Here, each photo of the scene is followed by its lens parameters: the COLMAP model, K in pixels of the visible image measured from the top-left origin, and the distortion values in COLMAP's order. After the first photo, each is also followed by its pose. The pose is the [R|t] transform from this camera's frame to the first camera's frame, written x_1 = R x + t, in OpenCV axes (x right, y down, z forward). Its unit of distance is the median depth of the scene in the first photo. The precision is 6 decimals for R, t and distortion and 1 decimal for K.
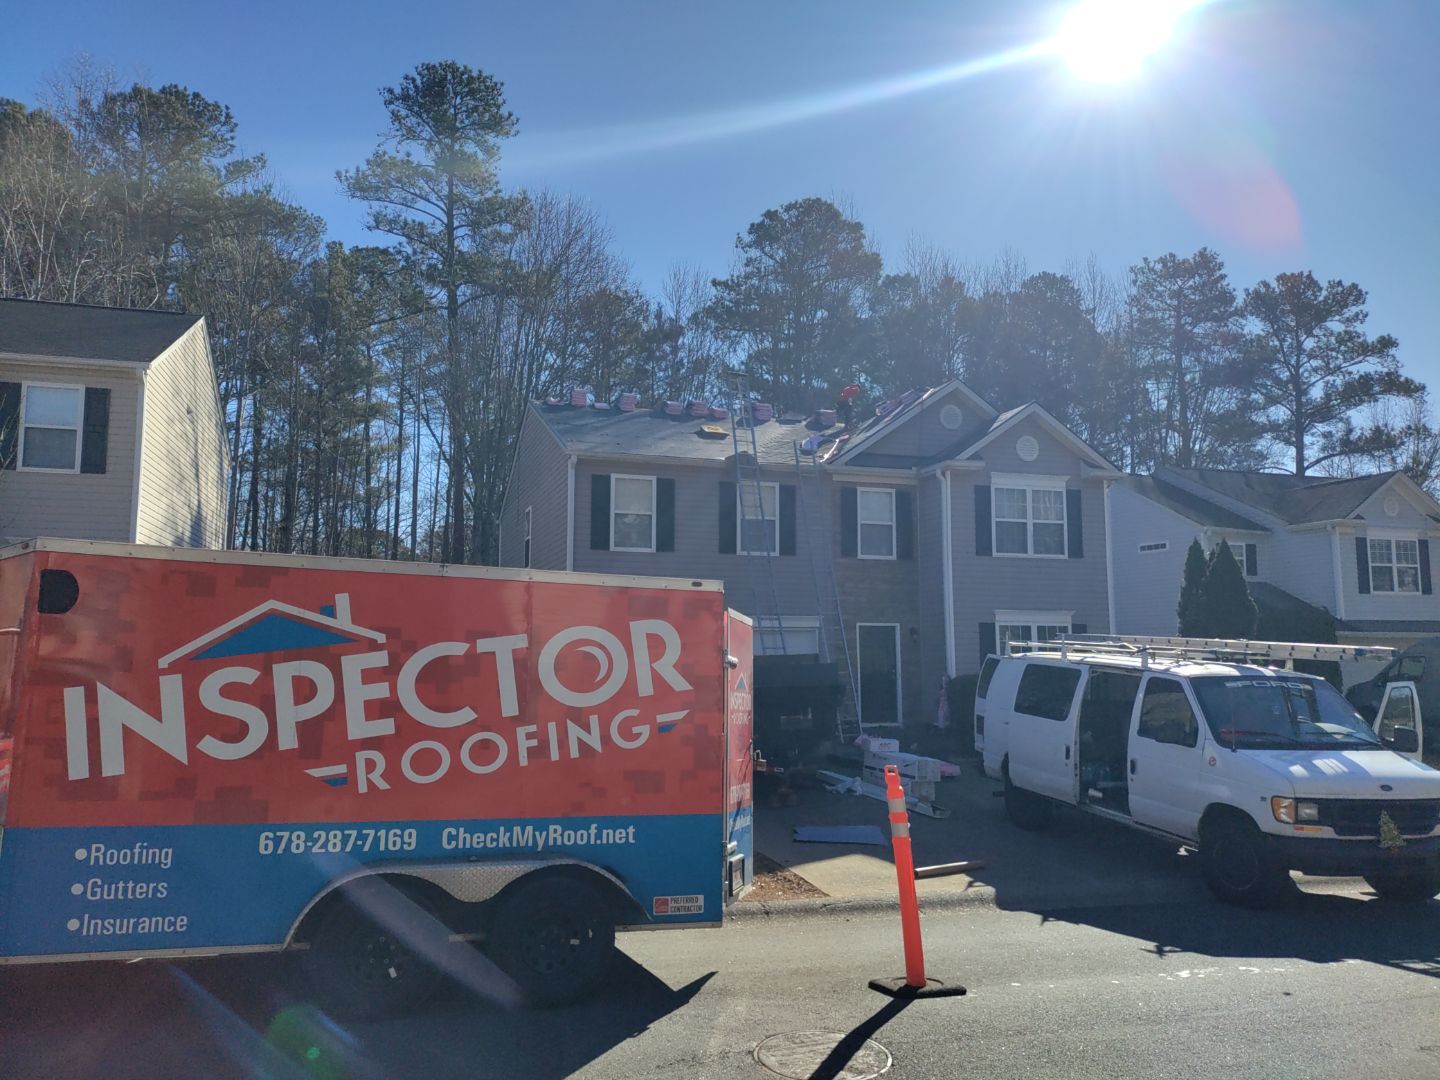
lens RADIAL K [[1053.6, 0, 724.1], [0, 1053.6, 540.3], [0, 0, 1]] dist [0.103324, -0.154504]
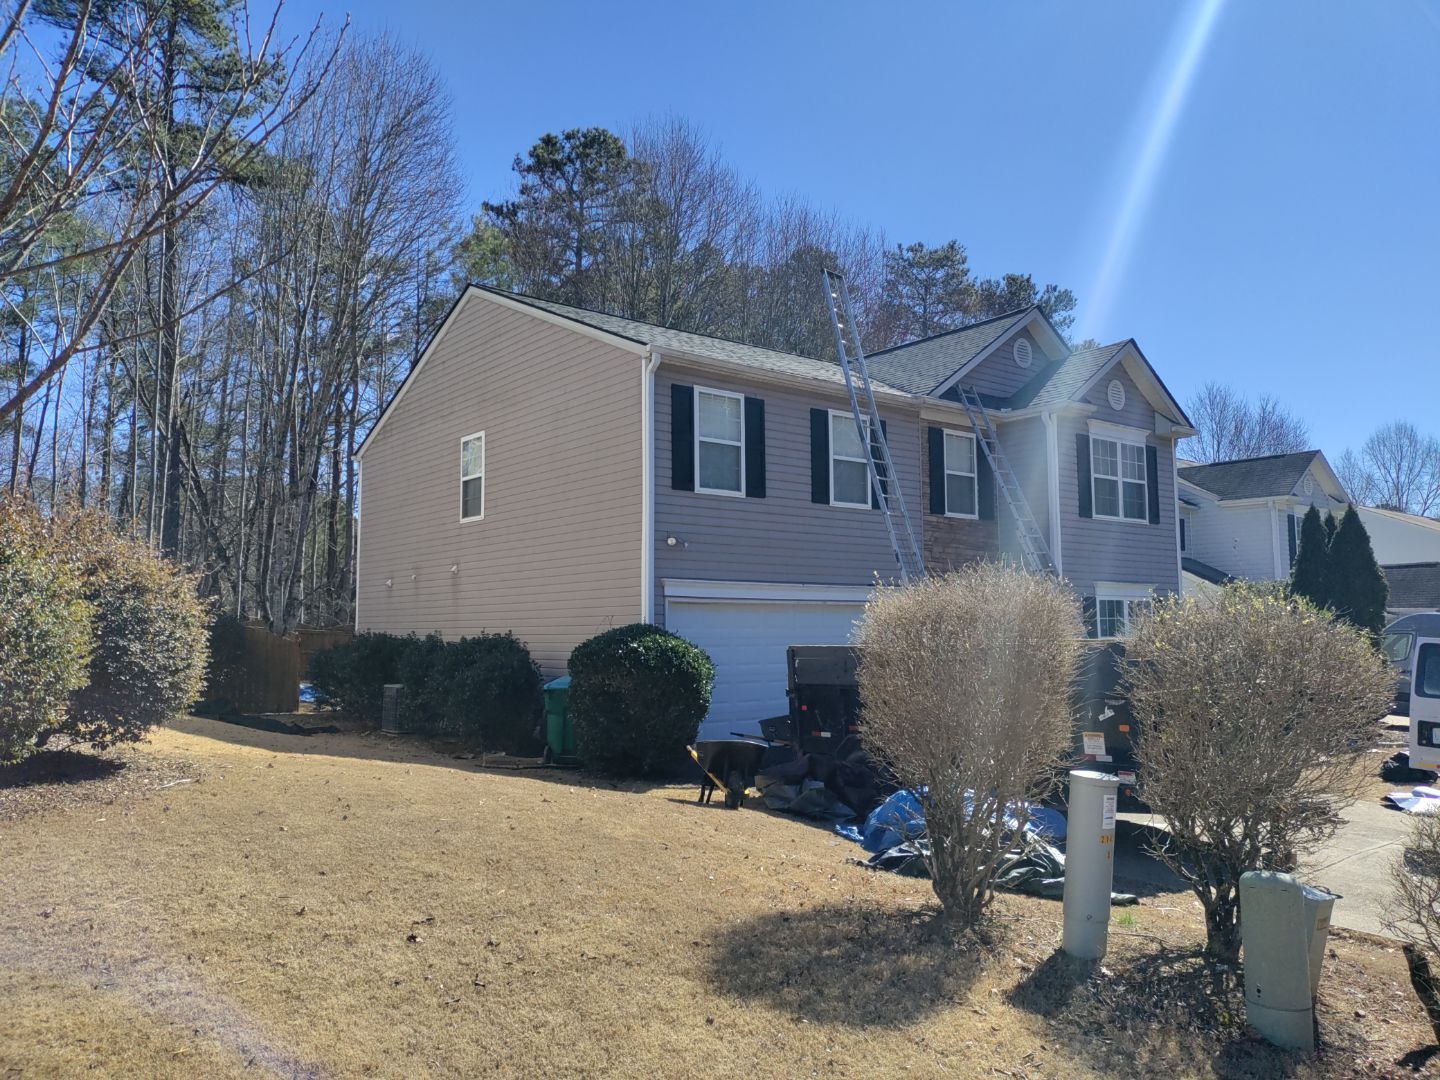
lens RADIAL K [[1044.9, 0, 723.2], [0, 1044.9, 541.7], [0, 0, 1]] dist [0.108412, -0.150835]
pose [[0.941408, 0.023578, 0.336445, -0.228261], [-0.030985, 0.999381, 0.016662, 0.021329], [-0.335844, -0.026110, 0.941556, 0.226931]]
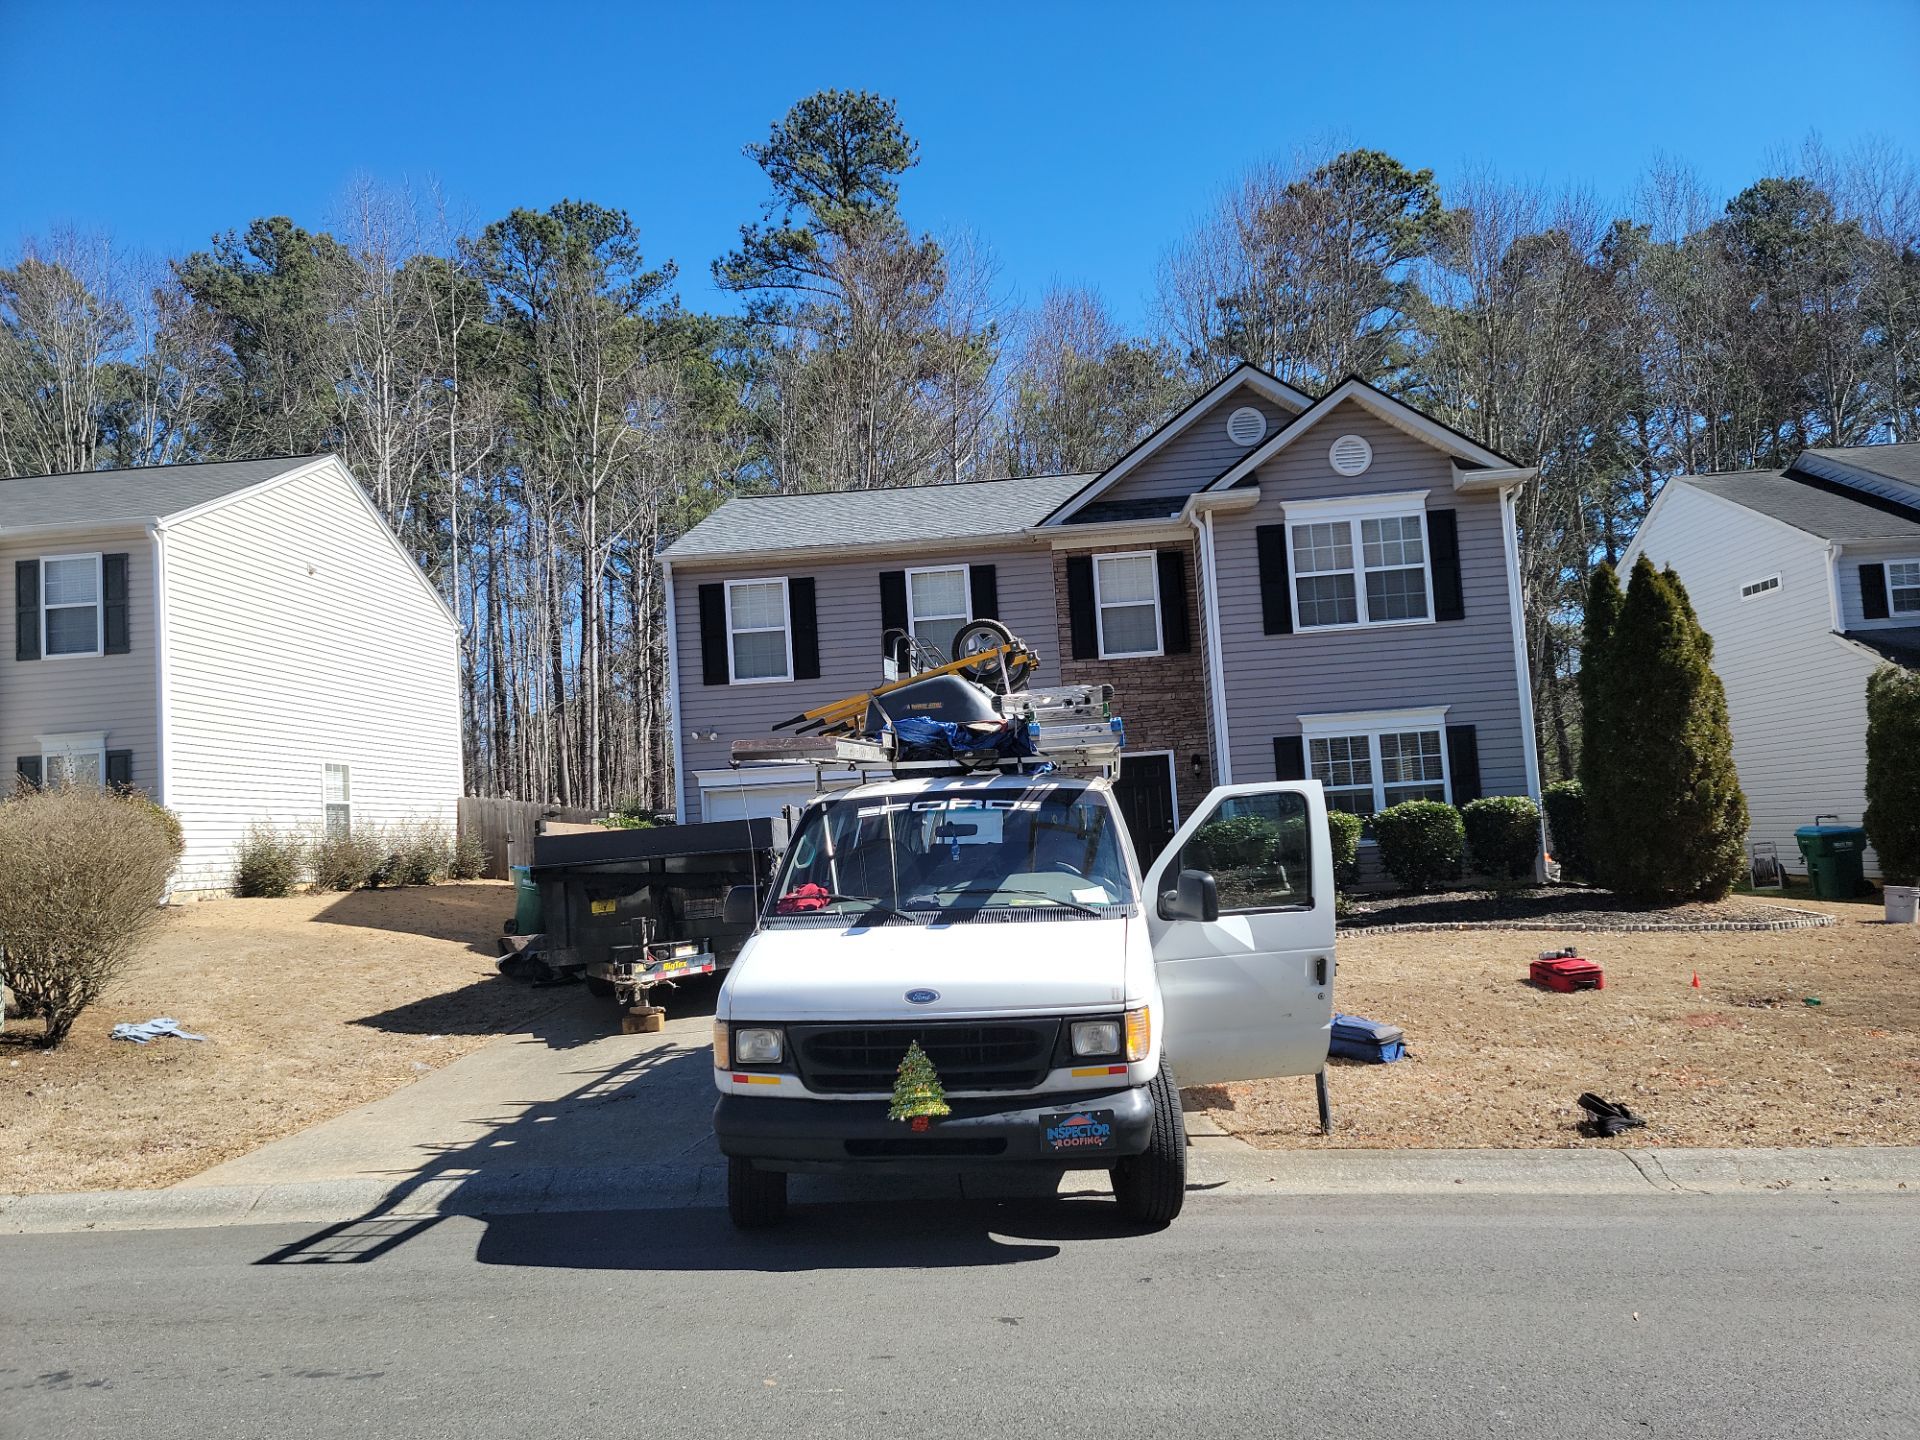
lens RADIAL K [[1322.0, 0, 966.6], [0, 1322.0, 742.8], [0, 0, 1]] dist [0.107021, -0.087879]
pose [[0.931865, -0.085428, -0.352604, 0.258648], [0.101101, 0.994530, 0.026237, 0.029548], [0.348434, -0.060098, 0.935405, 0.129714]]
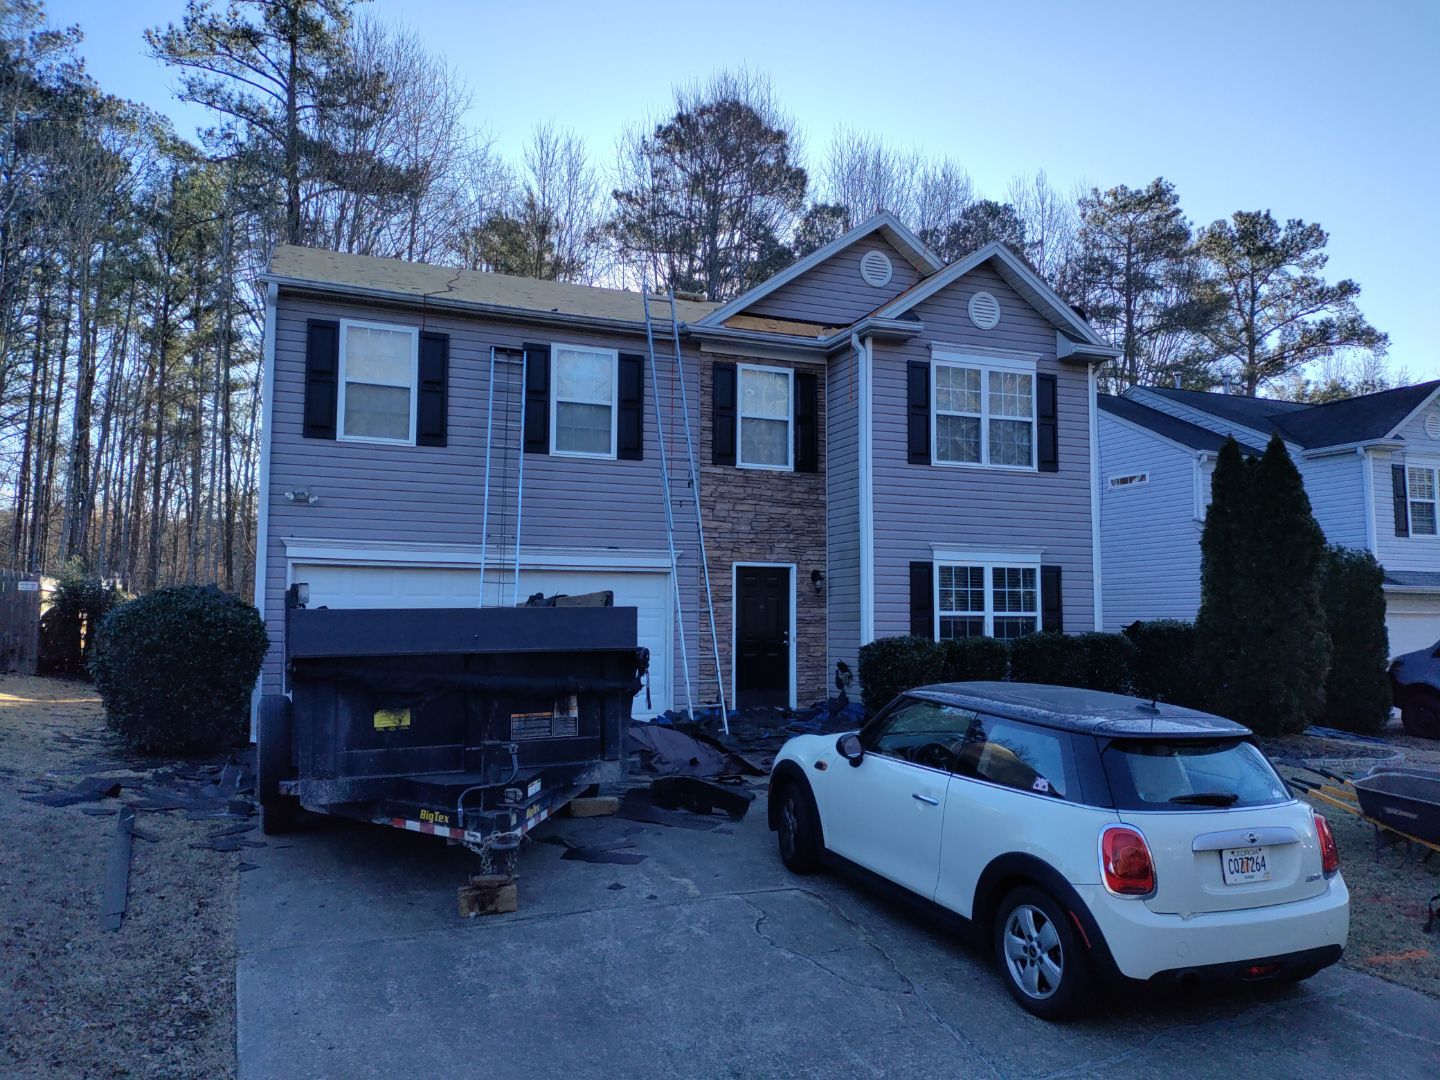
lens RADIAL K [[1044.9, 0, 723.2], [0, 1044.9, 541.7], [0, 0, 1]] dist [0.108412, -0.150835]
pose [[0.998145, 0.008987, 0.060213, 0.059103], [-0.010659, 0.999565, 0.027501, 0.035089], [-0.059940, -0.028092, 0.997807, 0.247587]]
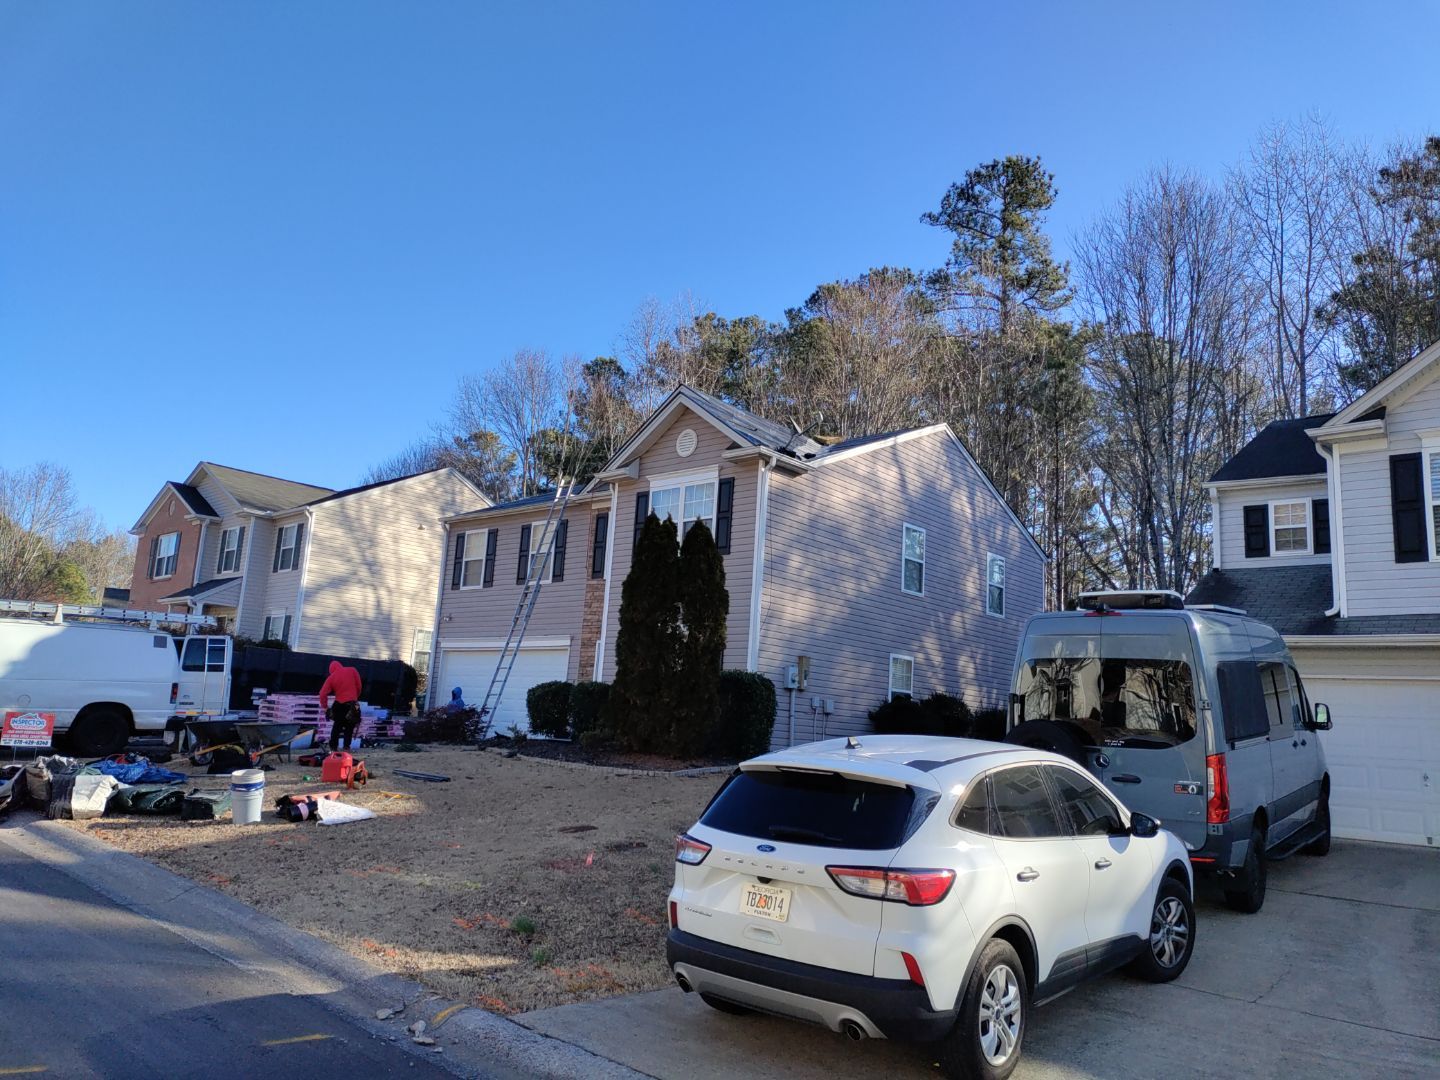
lens RADIAL K [[1056.3, 0, 717.7], [0, 1056.3, 536.8], [0, 0, 1]] dist [0.084427, -0.113997]
pose [[0.497467, -0.128501, -0.857912, 0.822386], [0.034930, 0.991133, -0.128201, 0.086082], [0.866779, 0.033809, 0.497545, 0.434257]]
